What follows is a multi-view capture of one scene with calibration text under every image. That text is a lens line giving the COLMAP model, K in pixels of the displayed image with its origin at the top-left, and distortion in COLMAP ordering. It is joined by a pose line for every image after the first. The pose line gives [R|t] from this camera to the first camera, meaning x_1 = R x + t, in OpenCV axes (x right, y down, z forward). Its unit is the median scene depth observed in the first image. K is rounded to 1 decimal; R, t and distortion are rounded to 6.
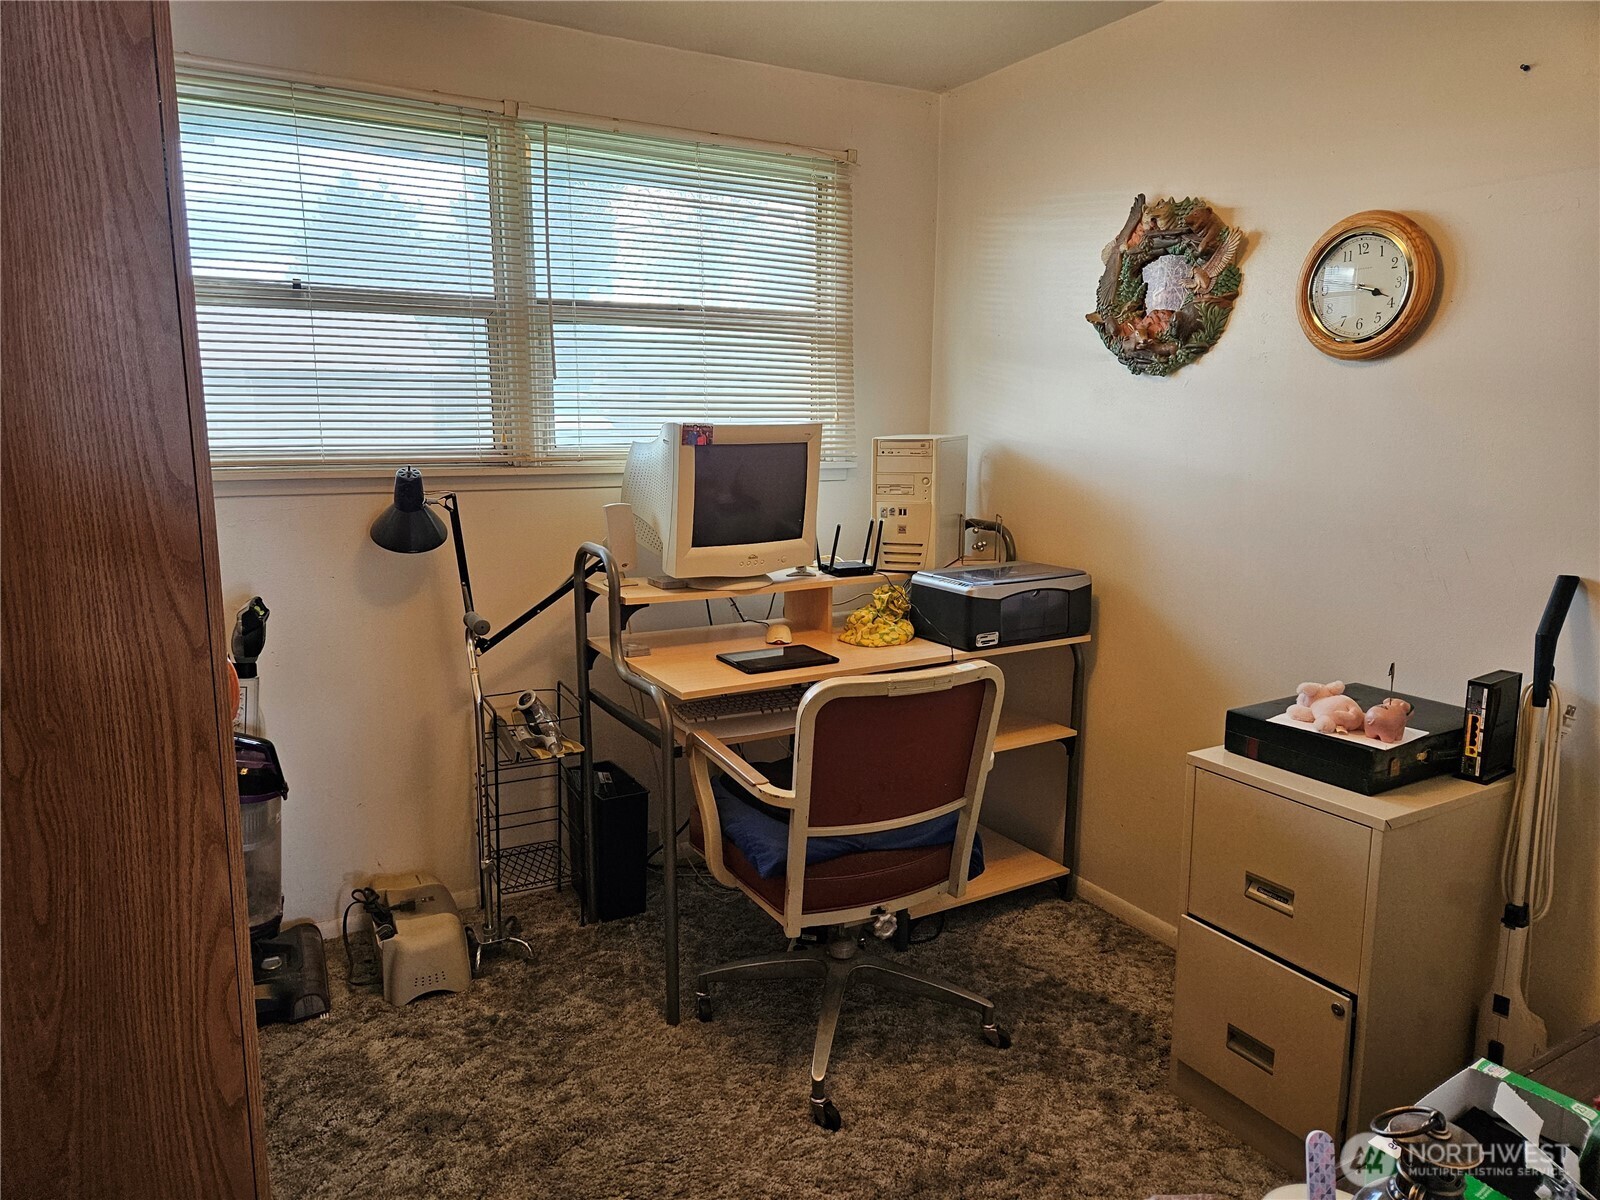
lens RADIAL K [[1075.5, 0, 792.6], [0, 1075.5, 596.0], [0, 0, 1]] dist [0.053407, -0.038273]
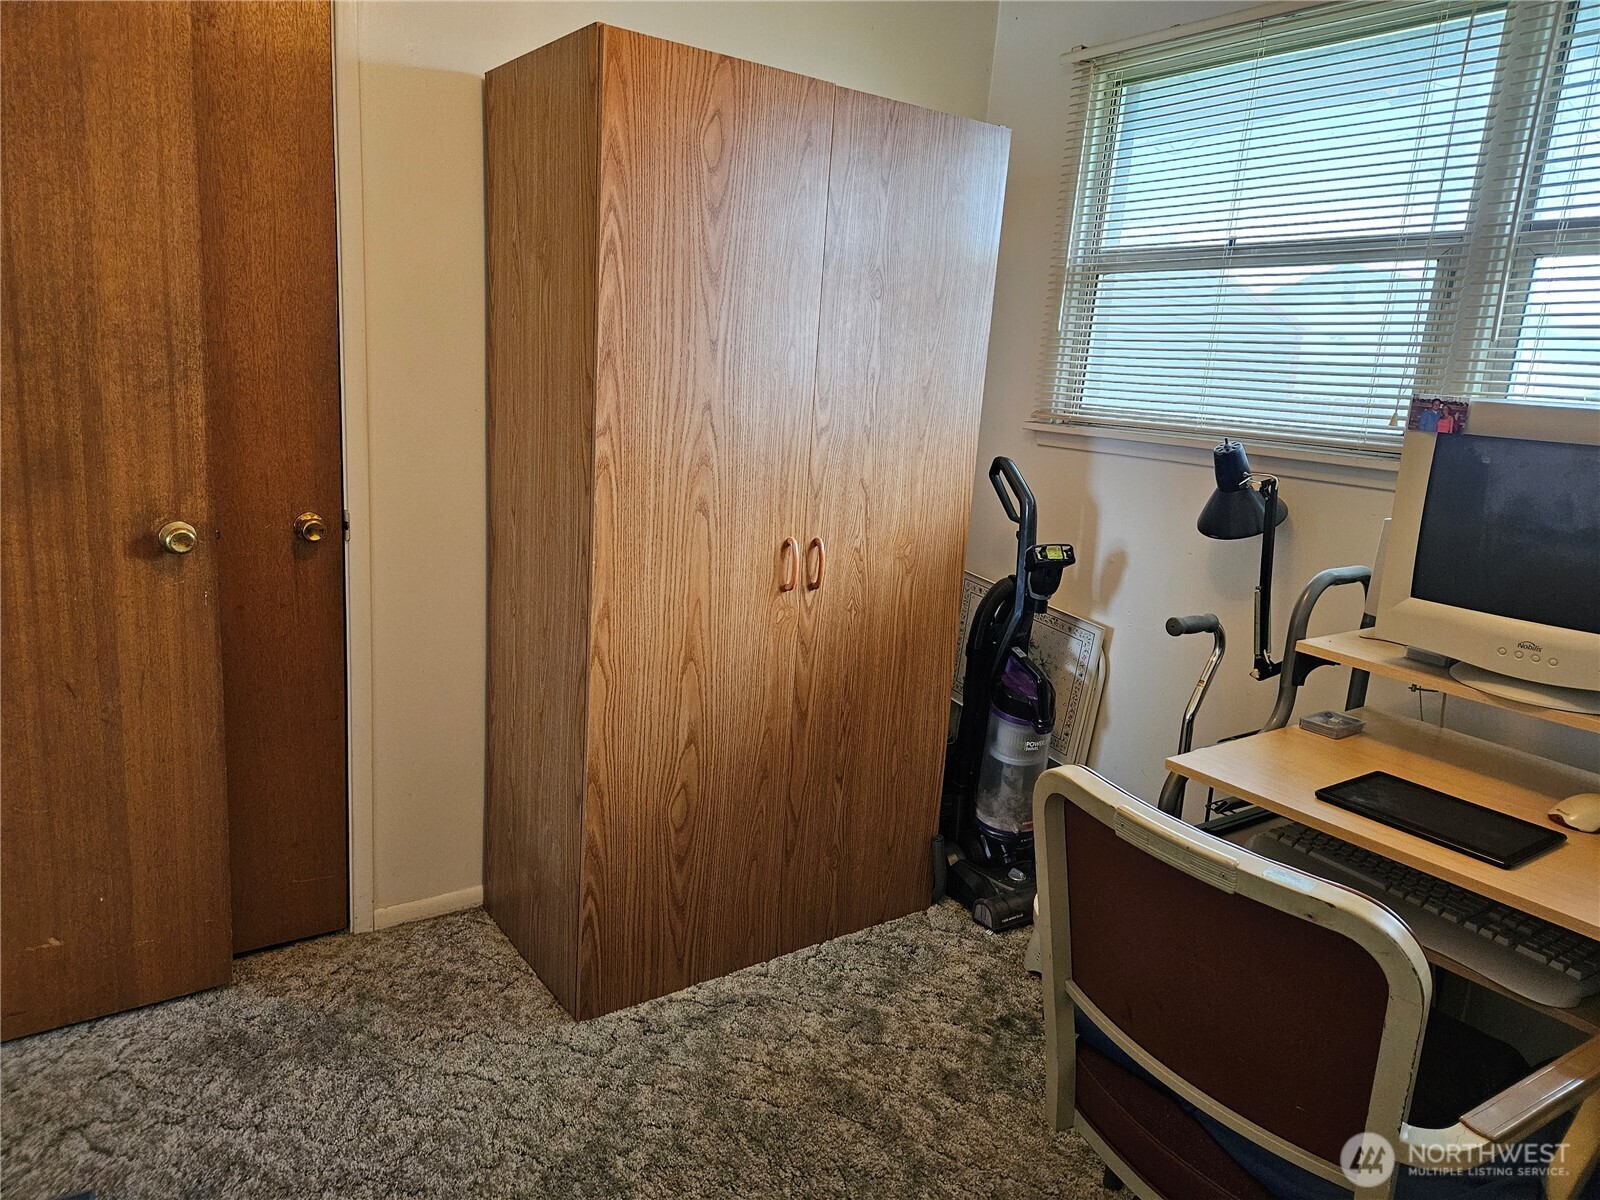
lens RADIAL K [[1075.5, 0, 790.6], [0, 1075.5, 601.0], [0, 0, 1]] dist [0.053407, -0.038273]
pose [[0.083548, 0.215123, -0.973007, 0.497686], [-0.231149, 0.953973, 0.191067, -0.081260], [0.969324, 0.208946, 0.129428, 0.573640]]
